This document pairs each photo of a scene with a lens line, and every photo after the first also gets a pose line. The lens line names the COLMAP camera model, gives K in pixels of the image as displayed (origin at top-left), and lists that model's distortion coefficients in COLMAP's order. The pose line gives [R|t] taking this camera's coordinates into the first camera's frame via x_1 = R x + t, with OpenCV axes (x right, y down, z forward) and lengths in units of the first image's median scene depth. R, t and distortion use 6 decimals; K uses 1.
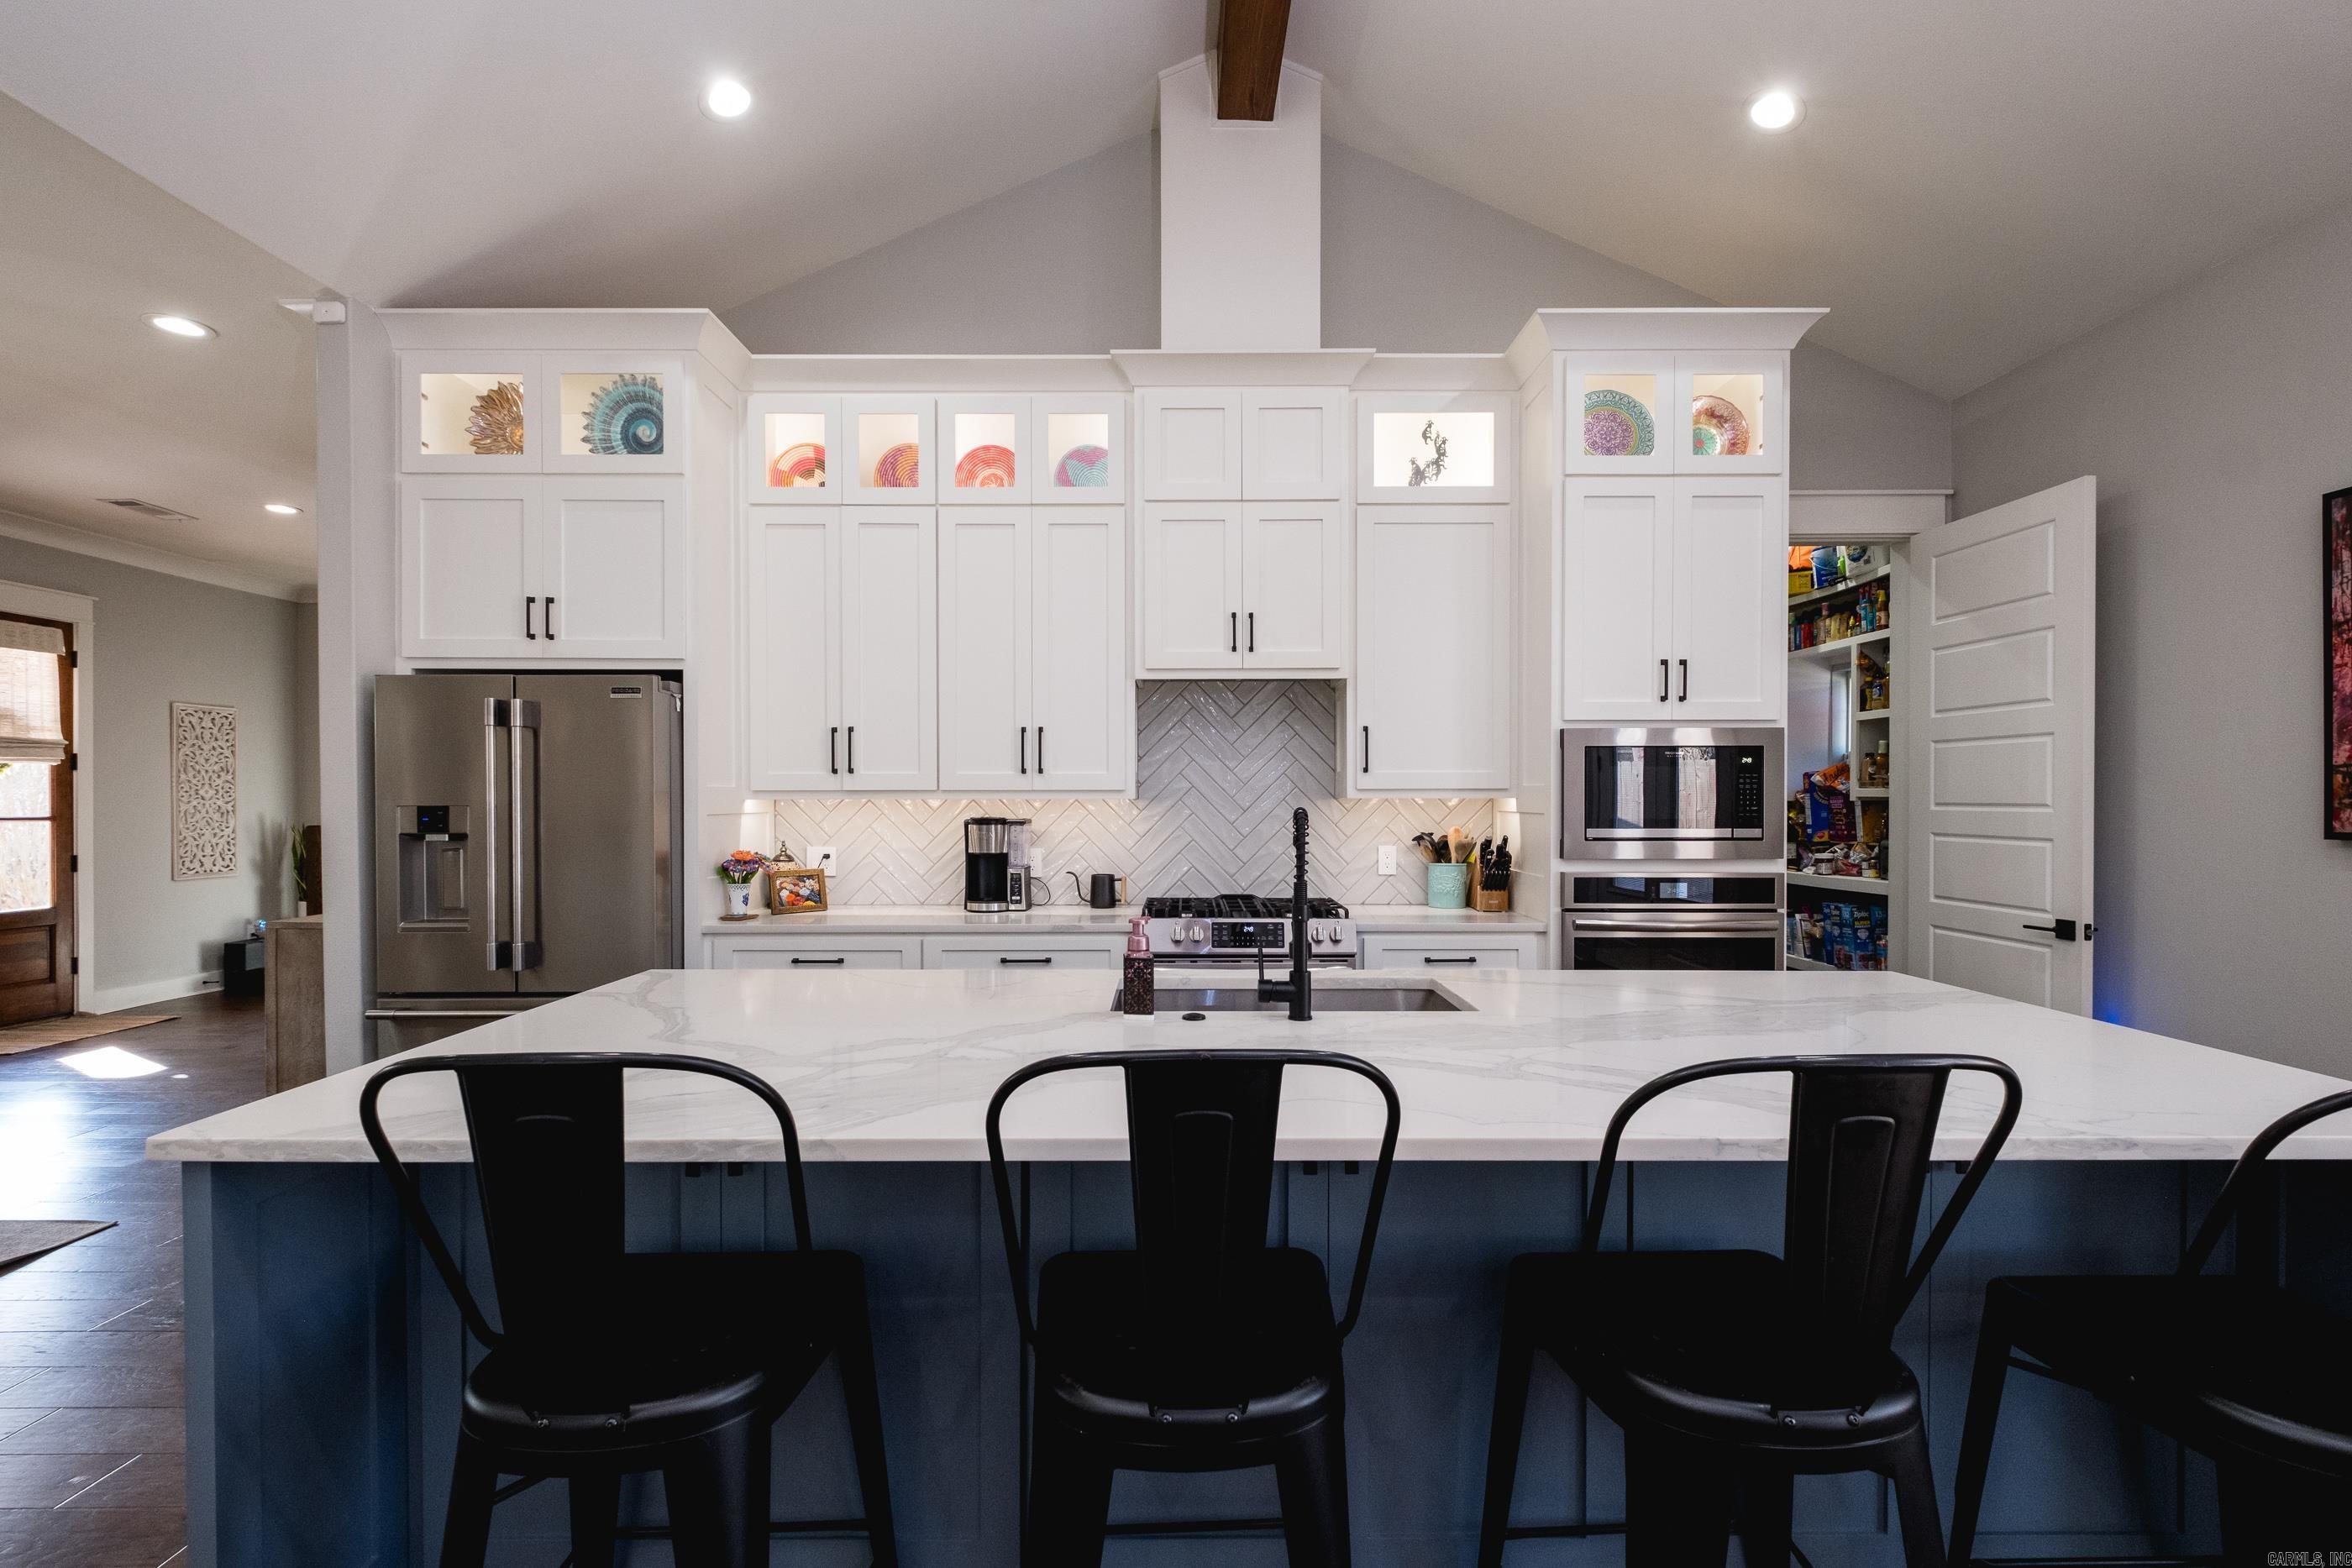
lens RADIAL K [[1023.0, 0, 1172.0], [0, 1023.0, 806.5], [0, 0, 1]] dist [0.006212, -0.005233]
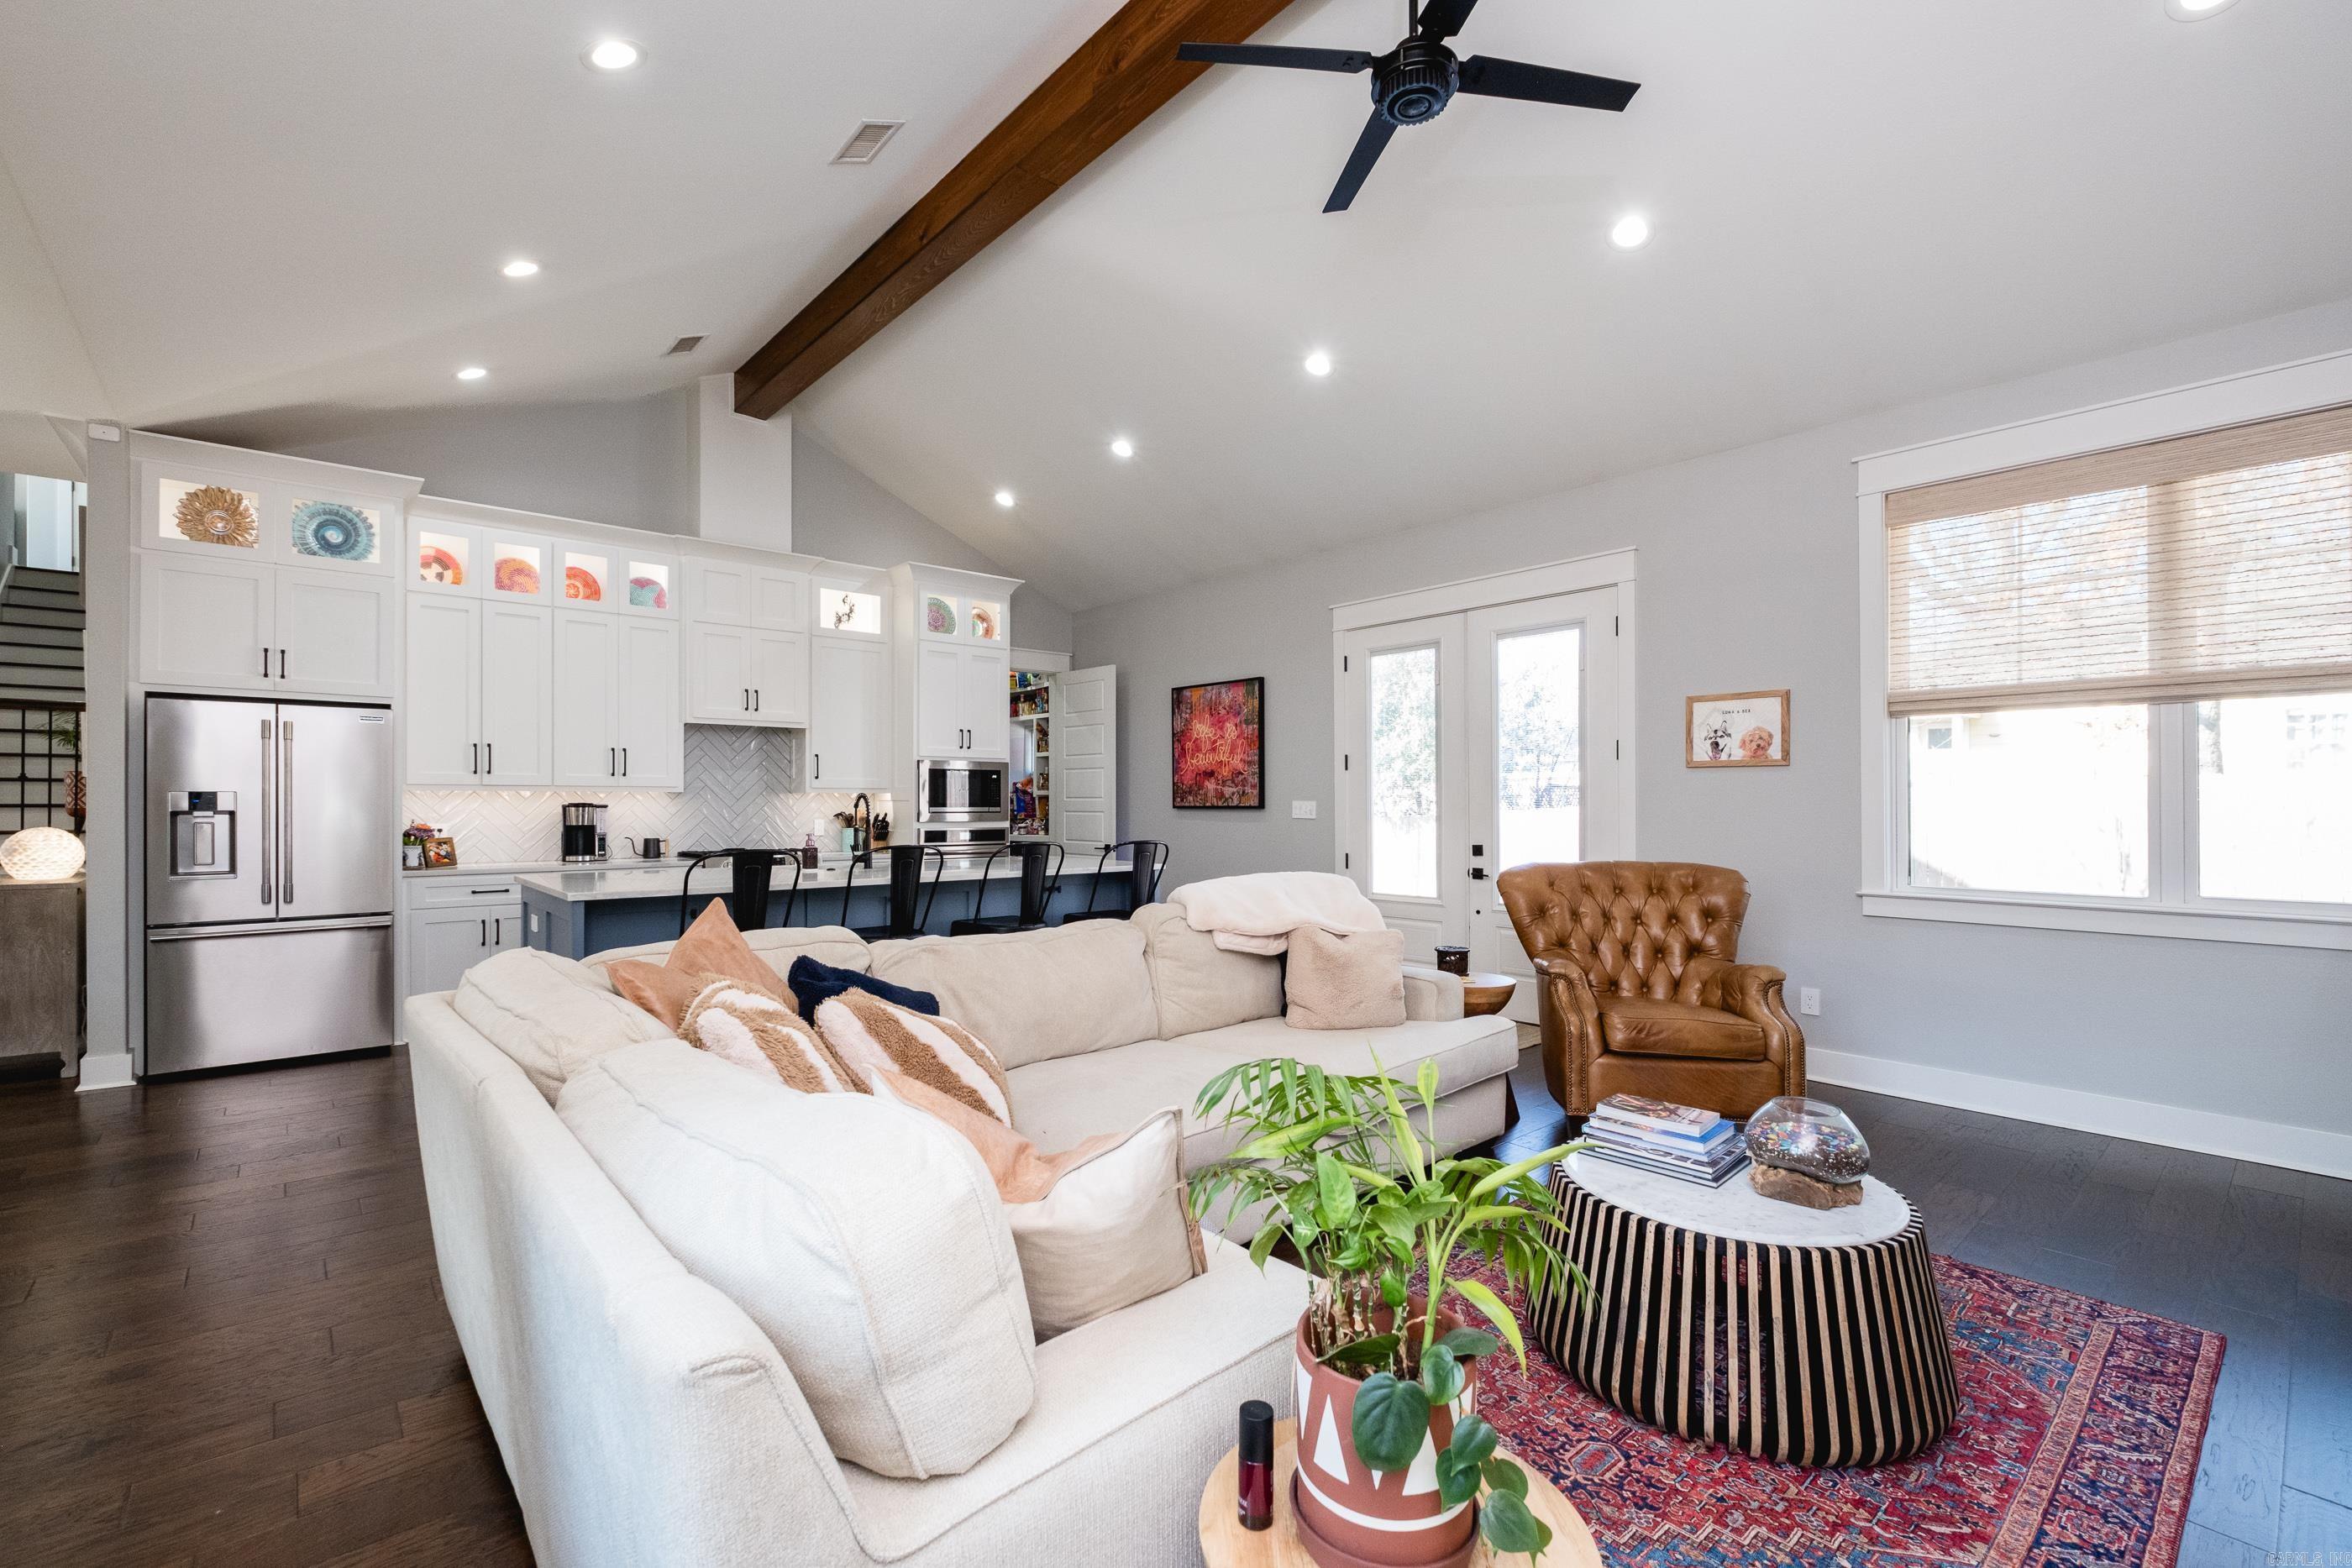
lens RADIAL K [[1023.0, 0, 1163.0], [0, 1023.0, 803.1], [0, 0, 1]] dist [0.006212, -0.005233]
pose [[0.758819, 0.000879, 0.651301, -0.532782], [0.005574, 0.999954, -0.007843, 0.028088], [-0.651278, 0.009582, 0.758779, -0.810357]]
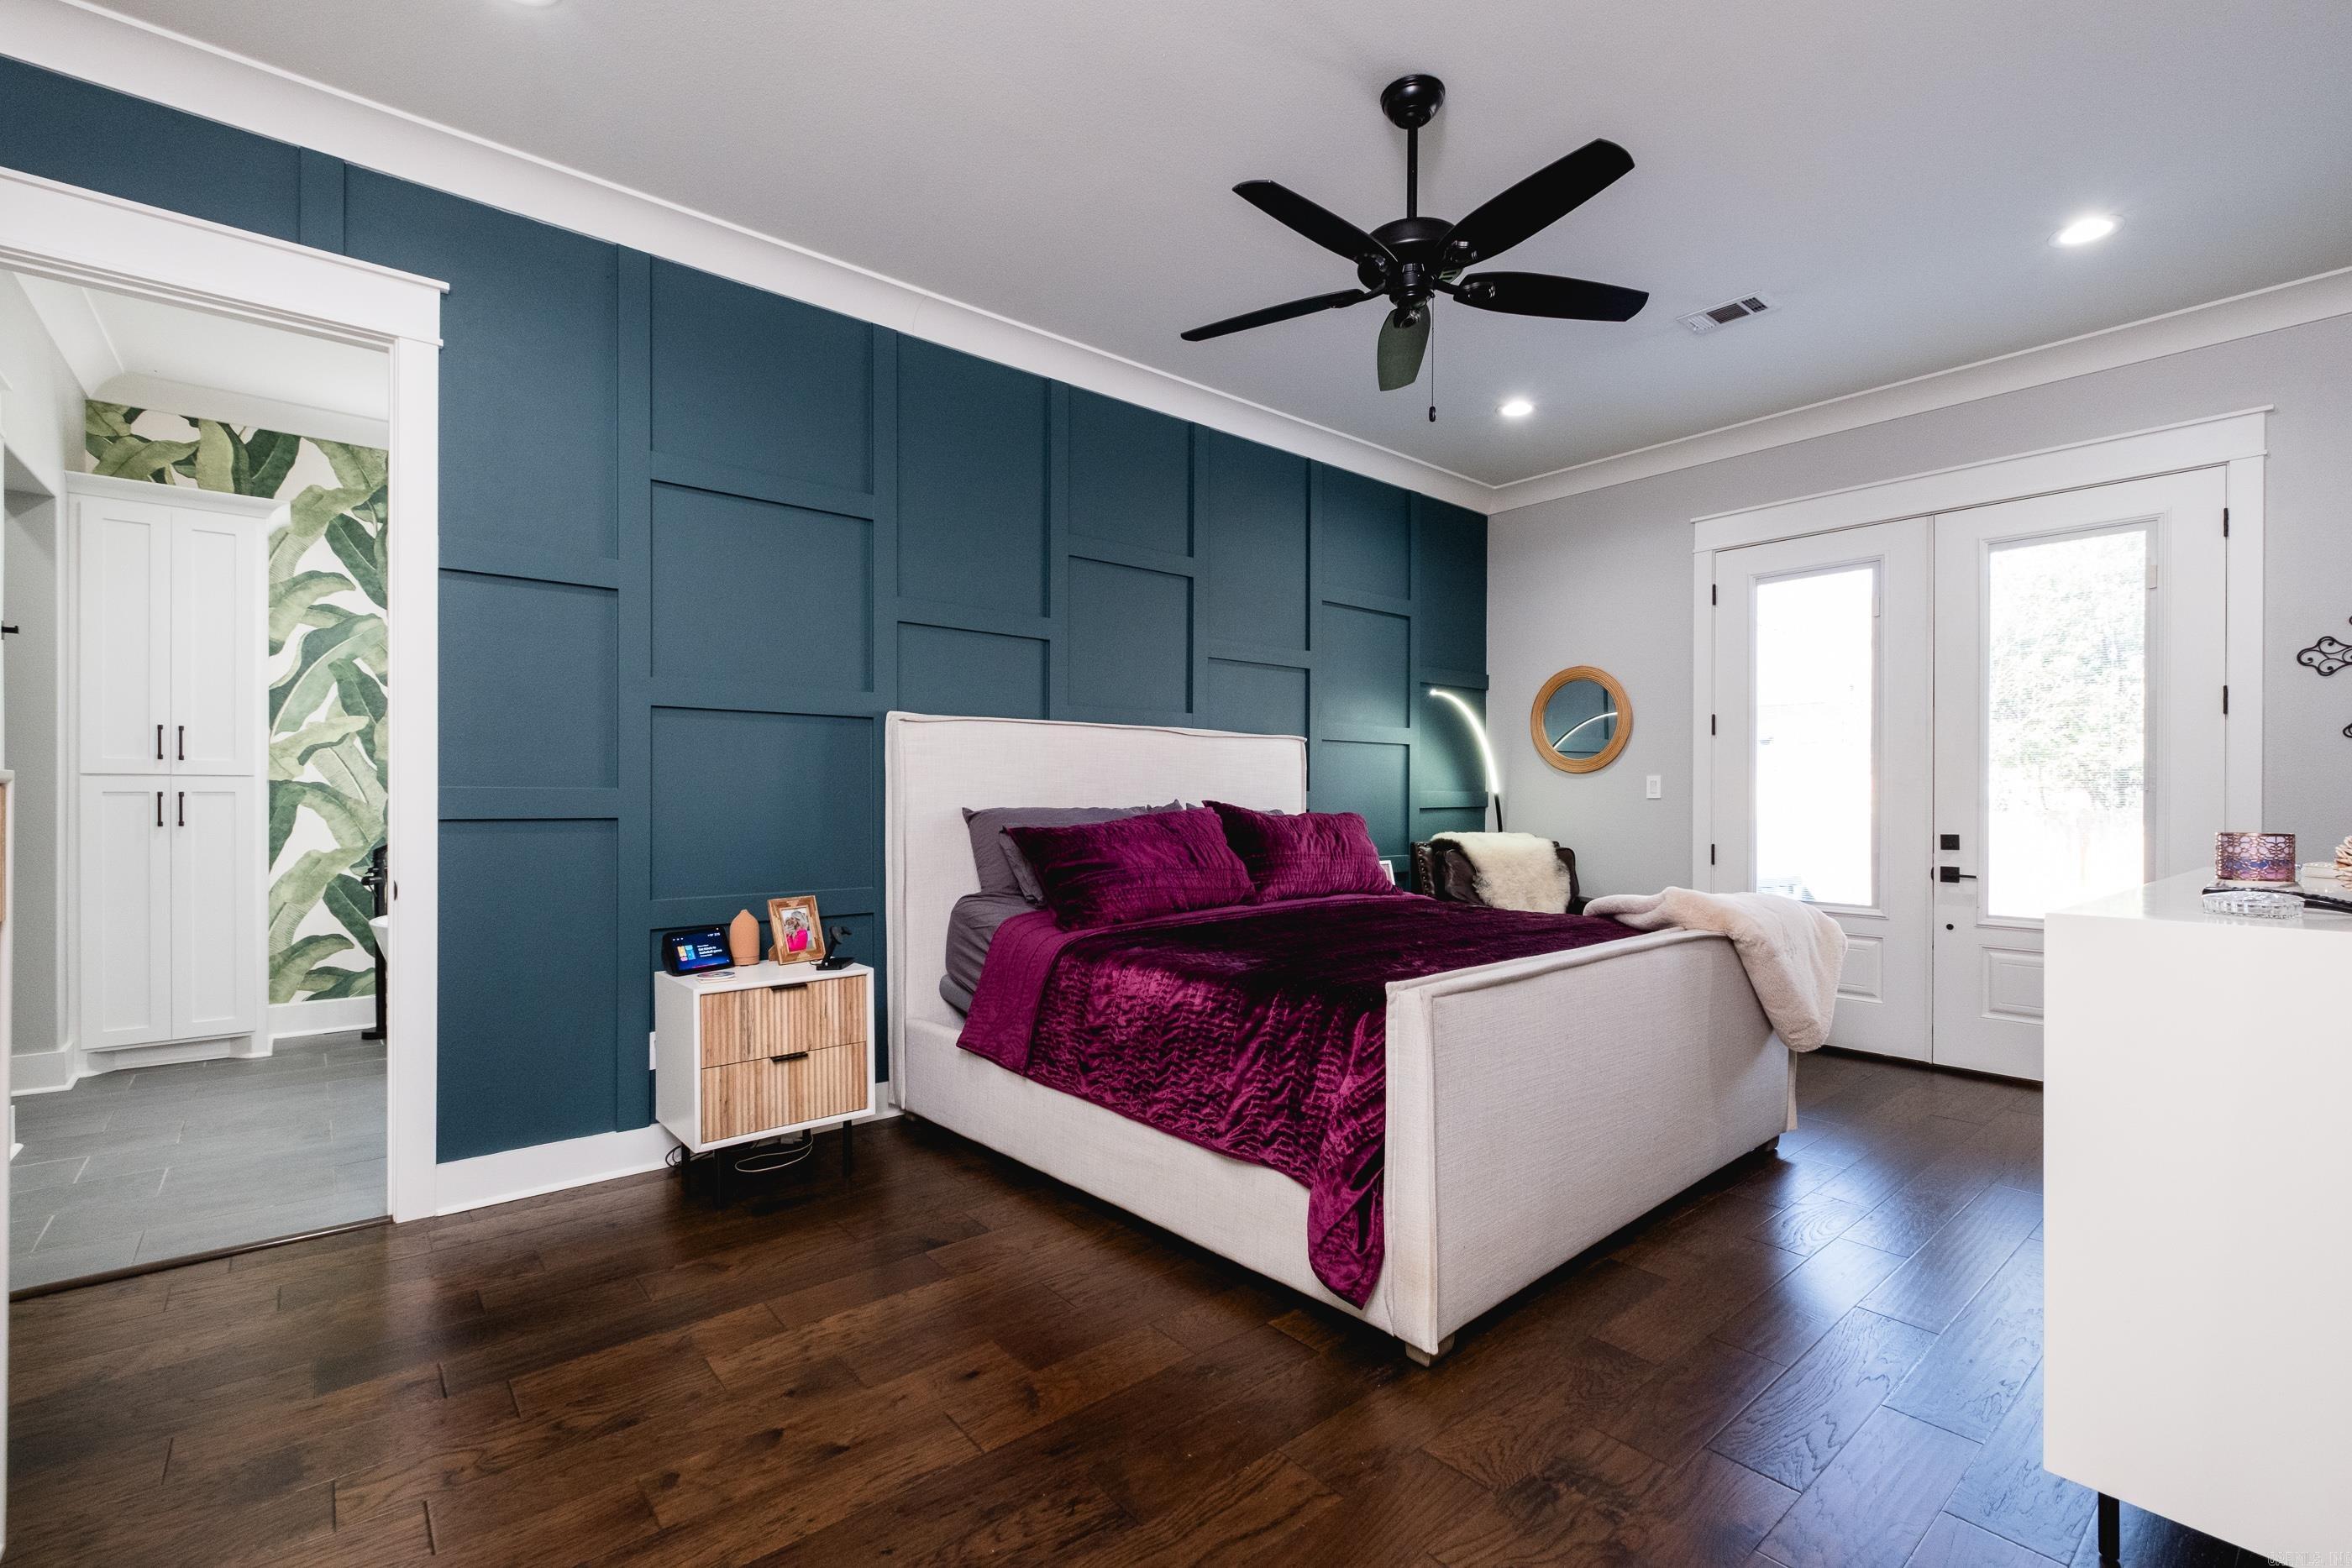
lens RADIAL K [[1023.0, 0, 1194.6], [0, 1023.0, 791.1], [0, 0, 1]] dist [0.006212, -0.005233]
pose [[0.765709, -0.003161, 0.643179, -0.527500], [0.005707, 0.999982, -0.001879, 0.030468], [-0.643162, 0.005110, 0.765713, -0.279819]]
